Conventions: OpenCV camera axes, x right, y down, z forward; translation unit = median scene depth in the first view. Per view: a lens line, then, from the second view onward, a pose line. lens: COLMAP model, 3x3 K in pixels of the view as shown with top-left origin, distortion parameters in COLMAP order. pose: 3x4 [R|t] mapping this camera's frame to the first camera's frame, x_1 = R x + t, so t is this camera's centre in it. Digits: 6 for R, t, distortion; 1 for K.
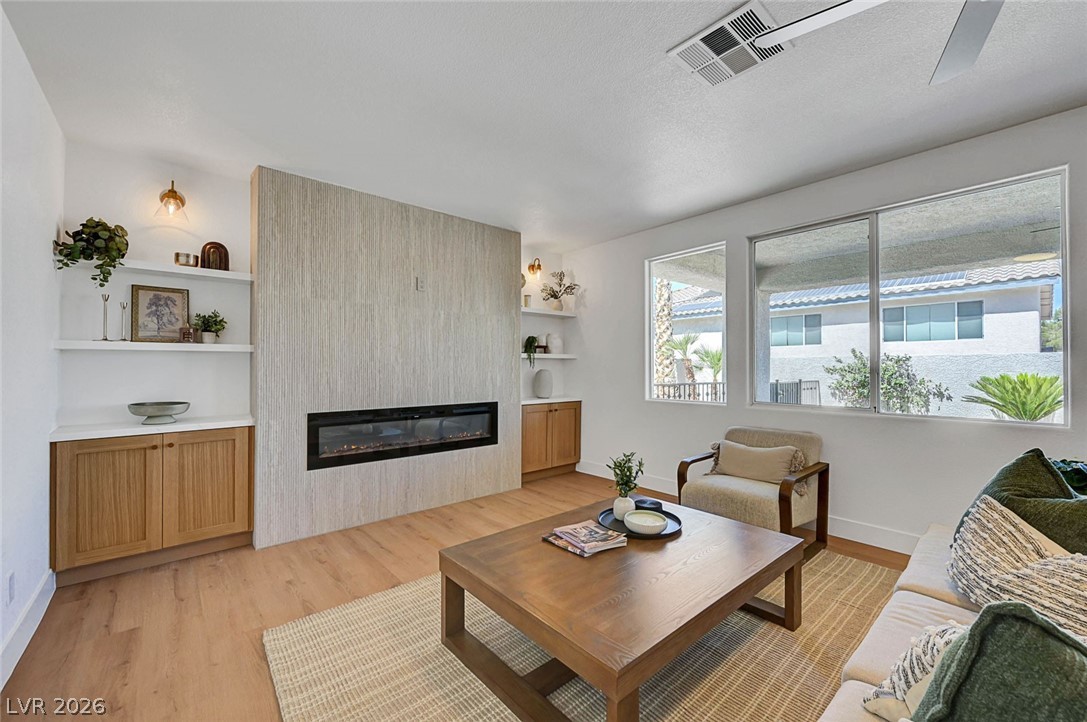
lens RADIAL K [[433.1, 0, 541.4], [0, 433.1, 362.5], [0, 0, 1]] dist [0.000024, -0.000031]
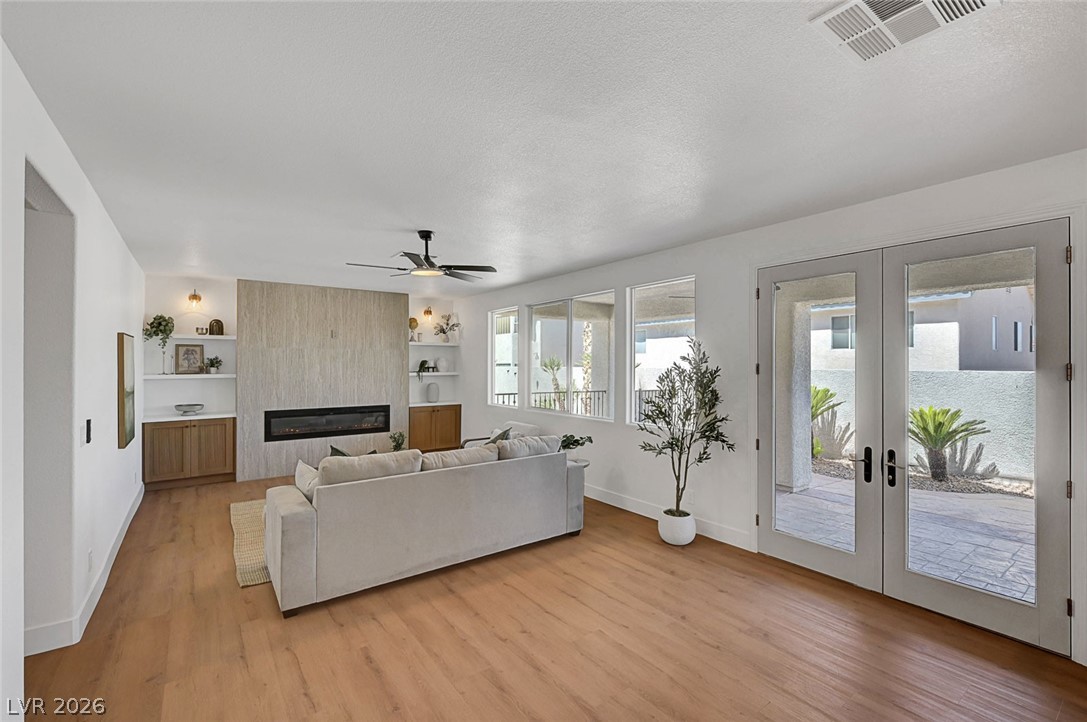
lens RADIAL K [[480.1, 0, 543.5], [0, 480.1, 361.0], [0, 0, 1]] dist [0.000632, 0.000115]
pose [[0.996339, 0.000063, -0.085489, 0.803174], [0.000450, 0.999982, 0.005989, -0.104263], [0.085488, -0.006006, 0.996321, -0.914934]]
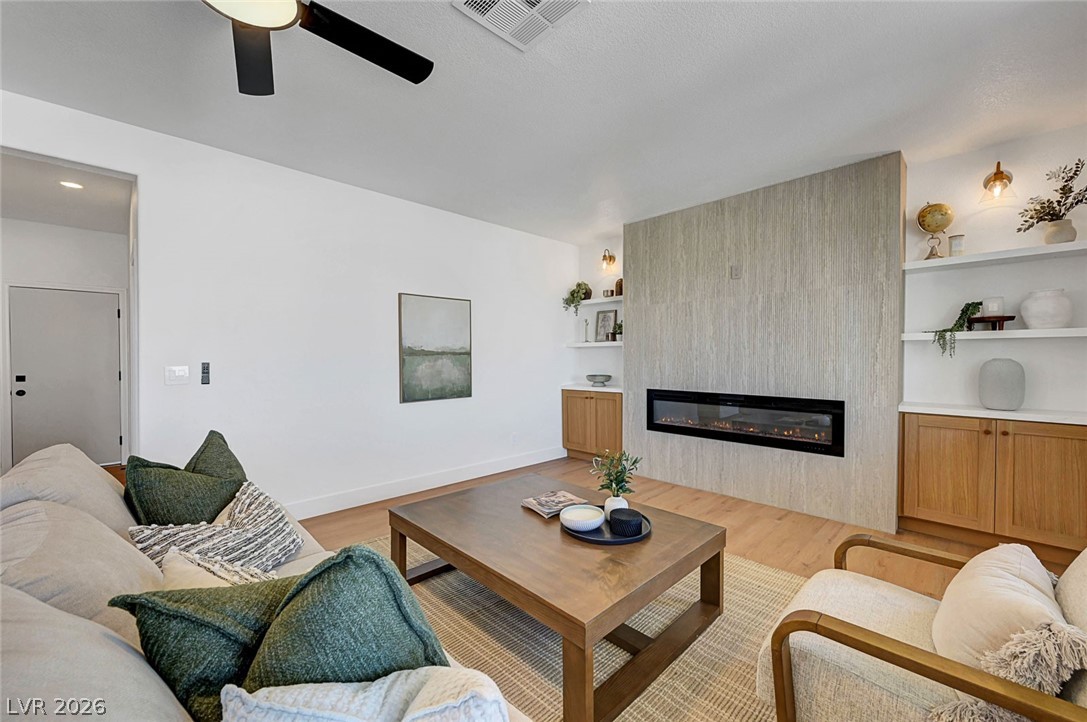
lens RADIAL K [[429.2, 0, 549.4], [0, 429.2, 357.7], [0, 0, 1]] dist [0.002670, 0.000070]
pose [[0.072495, 0.005044, -0.997356, 0.799807], [0.013665, 0.999888, 0.006050, 0.005754], [0.997275, -0.014067, 0.072418, 0.584095]]
